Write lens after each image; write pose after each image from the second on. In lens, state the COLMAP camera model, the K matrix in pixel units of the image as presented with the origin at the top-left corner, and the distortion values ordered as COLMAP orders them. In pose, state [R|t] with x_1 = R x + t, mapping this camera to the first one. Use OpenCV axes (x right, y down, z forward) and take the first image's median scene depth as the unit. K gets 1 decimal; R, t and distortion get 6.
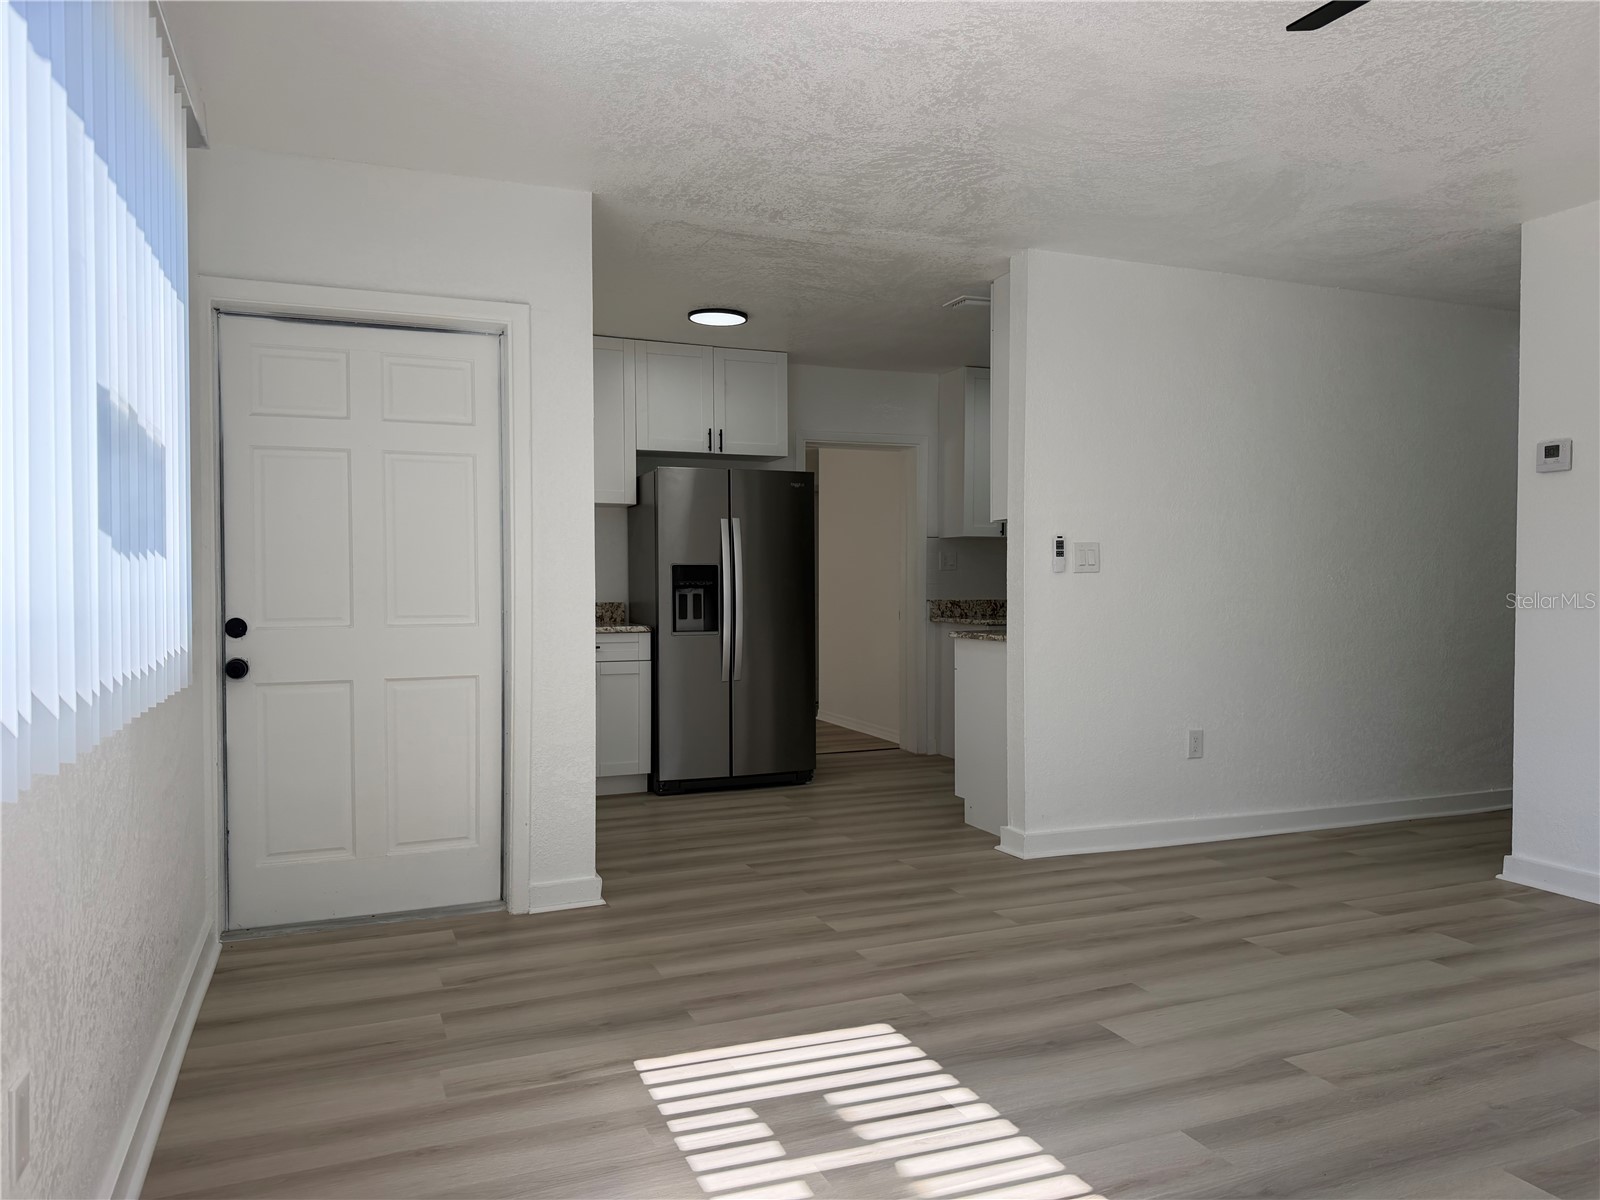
lens RADIAL K [[1119.8, 0, 789.8], [0, 1119.8, 599.4], [0, 0, 1]] dist [0.046133, -0.067134]
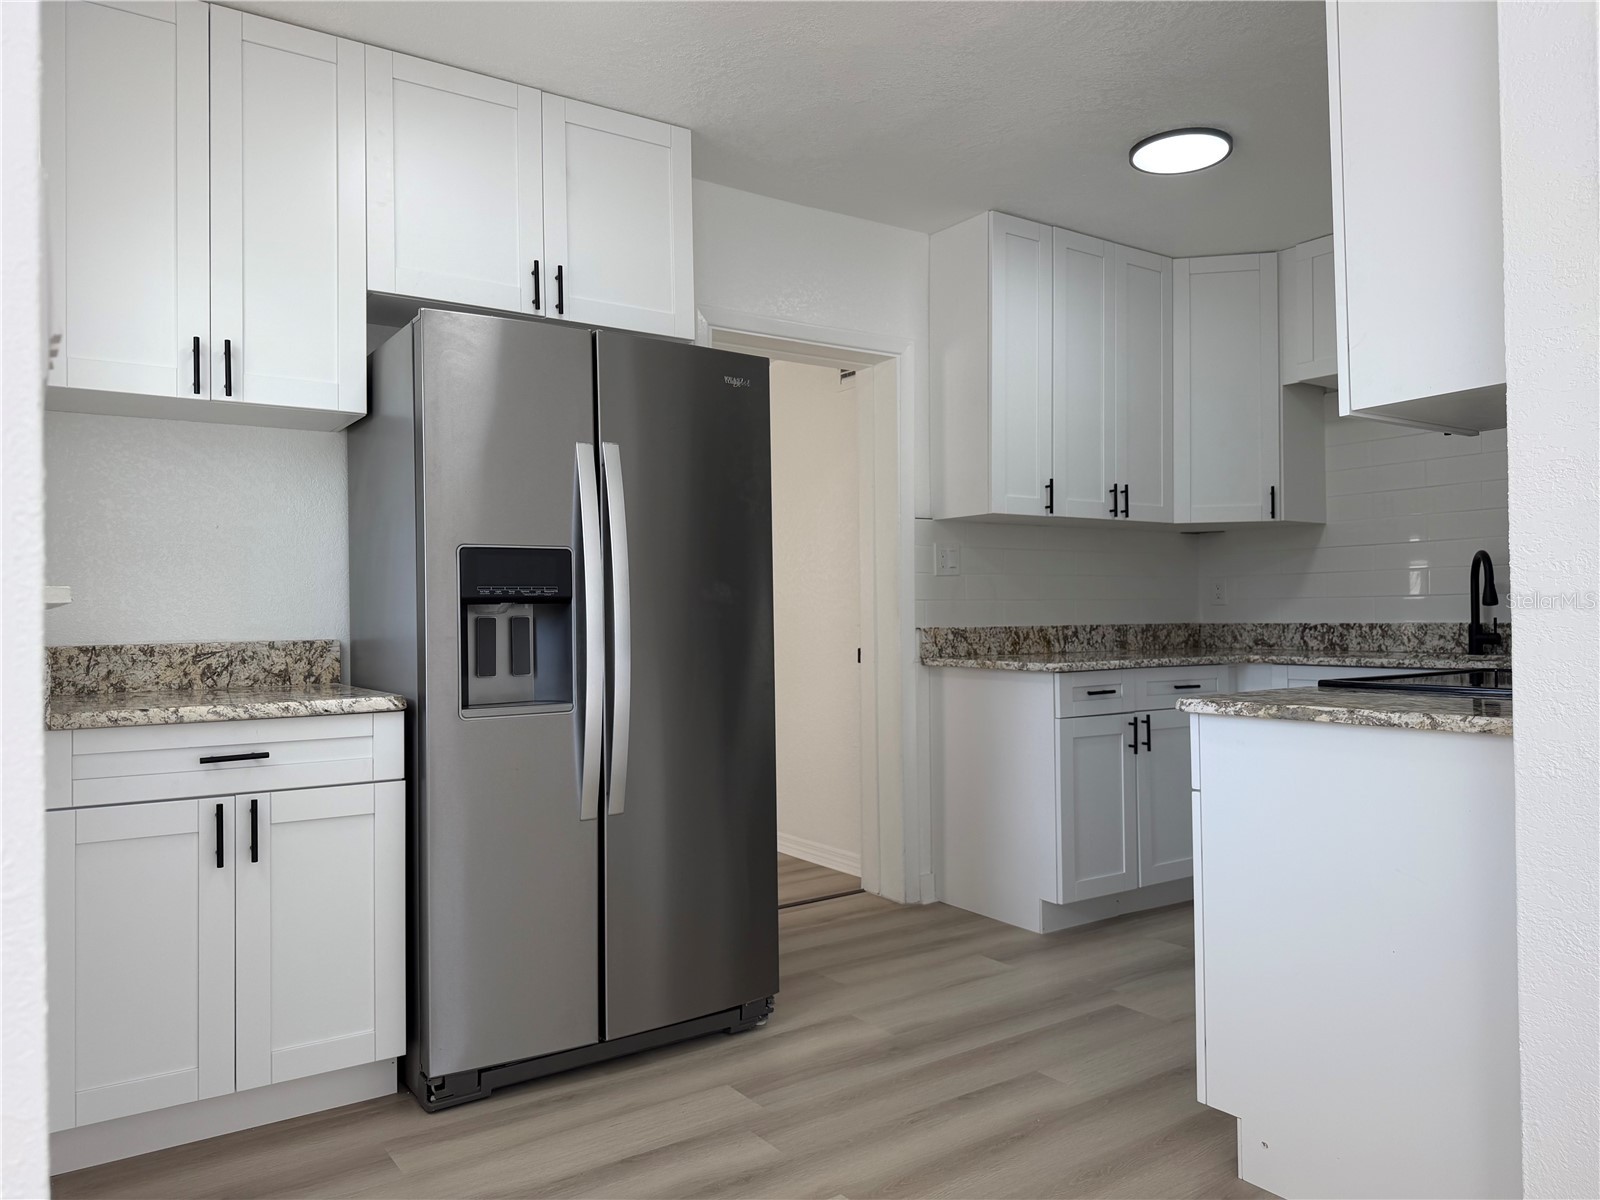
lens RADIAL K [[1119.8, 0, 808.9], [0, 1119.8, 598.5], [0, 0, 1]] dist [0.046133, -0.067134]
pose [[0.972475, -0.006146, 0.232928, -0.074186], [0.013614, 0.999443, -0.030468, 0.002544], [-0.232611, 0.032800, 0.972017, 0.550020]]
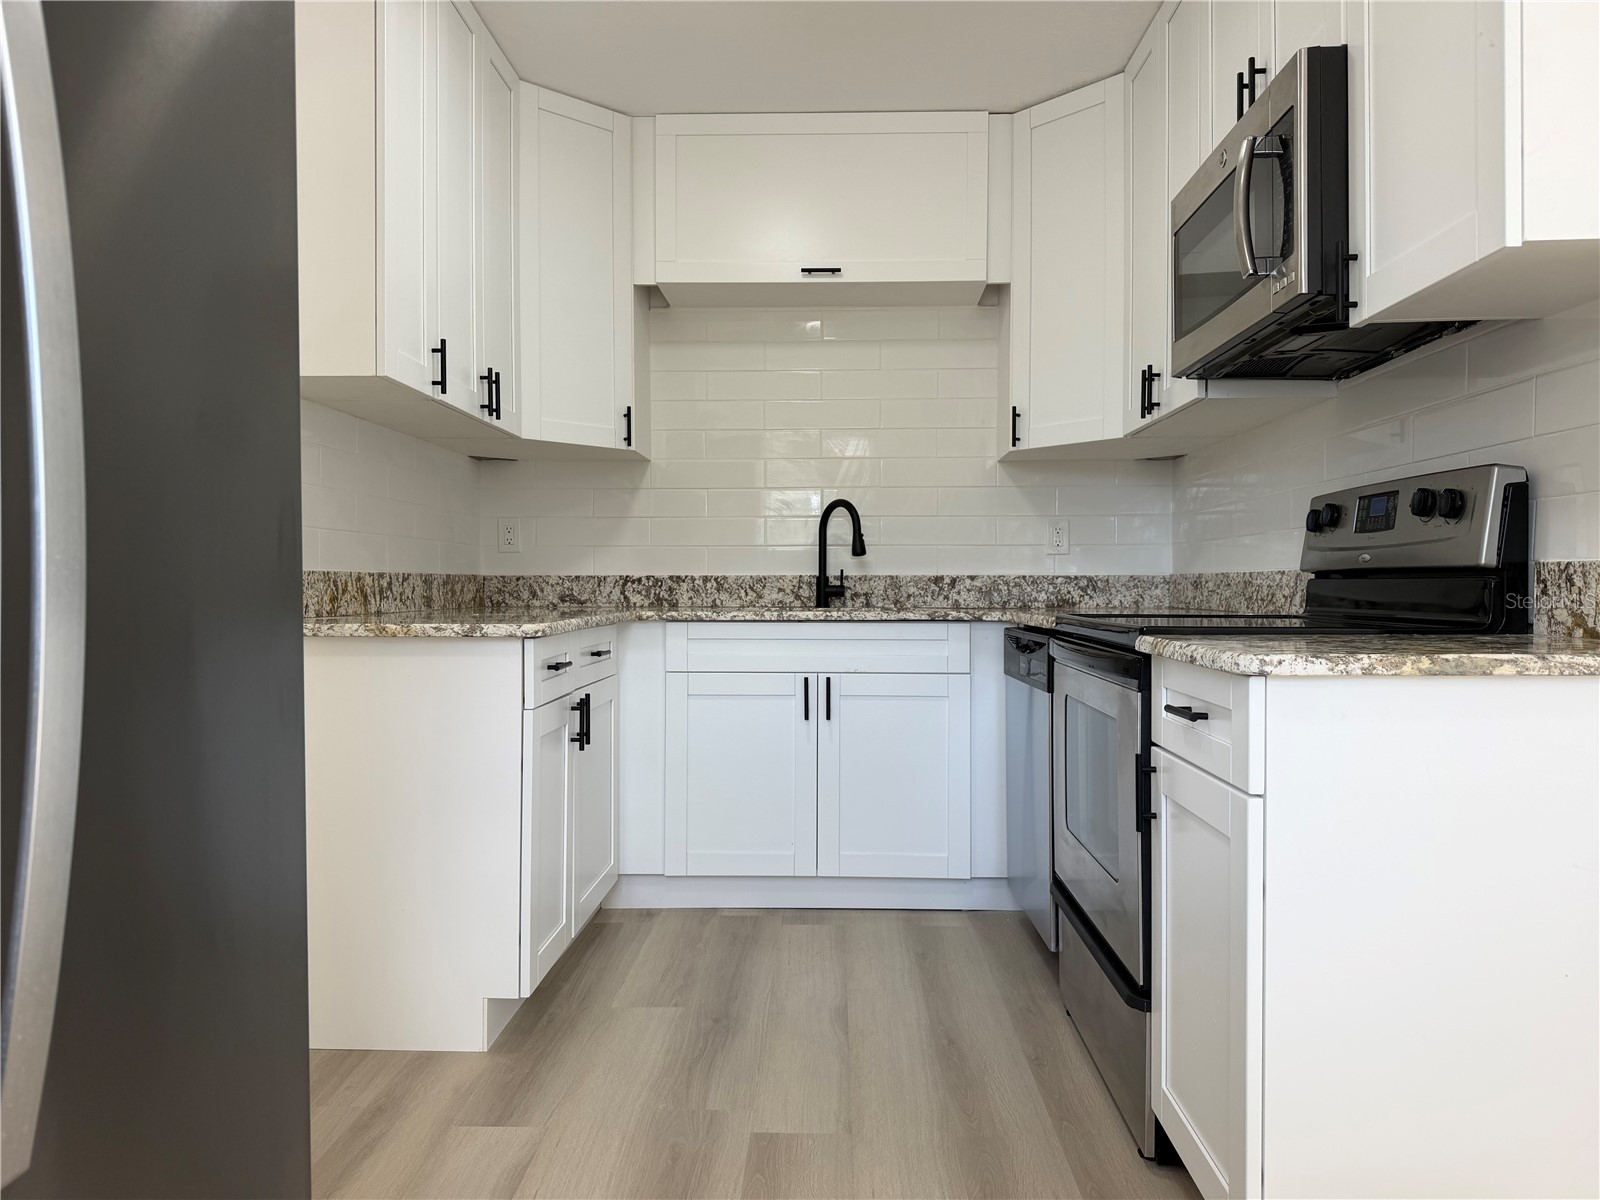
lens RADIAL K [[1119.8, 0, 812.7], [0, 1119.8, 604.7], [0, 0, 1]] dist [0.046133, -0.067134]
pose [[0.396586, -0.017872, 0.917824, -0.122365], [0.014722, 0.999806, 0.013107, 0.011206], [-0.917879, 0.008314, 0.396772, 0.885615]]
